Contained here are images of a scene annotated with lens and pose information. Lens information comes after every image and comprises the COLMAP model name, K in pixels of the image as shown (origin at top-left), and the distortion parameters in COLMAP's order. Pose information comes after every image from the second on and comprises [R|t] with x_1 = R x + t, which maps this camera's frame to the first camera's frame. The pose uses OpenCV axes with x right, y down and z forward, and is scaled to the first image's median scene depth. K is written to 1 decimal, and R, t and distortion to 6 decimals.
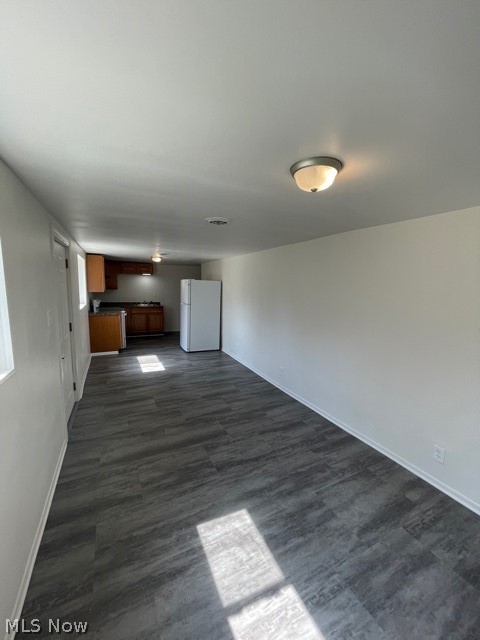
lens RADIAL K [[257.0, 0, 239.7], [0, 257.0, 319.4], [0, 0, 1]] dist [0.001646, 0.000073]
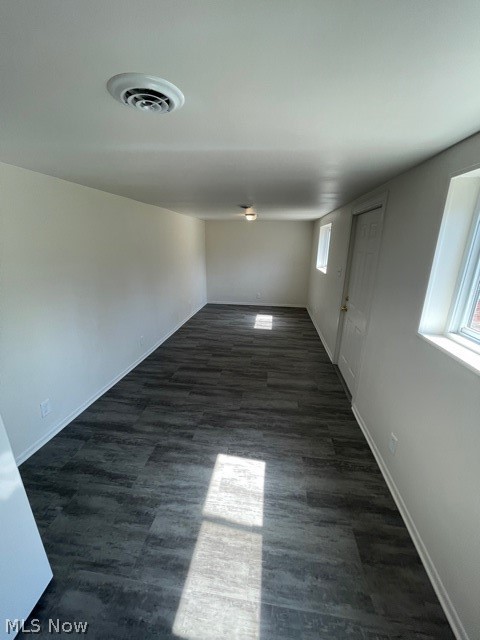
lens RADIAL K [[257.0, 0, 240.0], [0, 257.0, 321.1], [0, 0, 1]] dist [0.001646, 0.000073]
pose [[-0.829940, -0.193222, 0.523321, -0.723902], [0.047787, 0.910026, 0.411788, -0.275413], [-0.555802, 0.366768, -0.746033, 1.740971]]
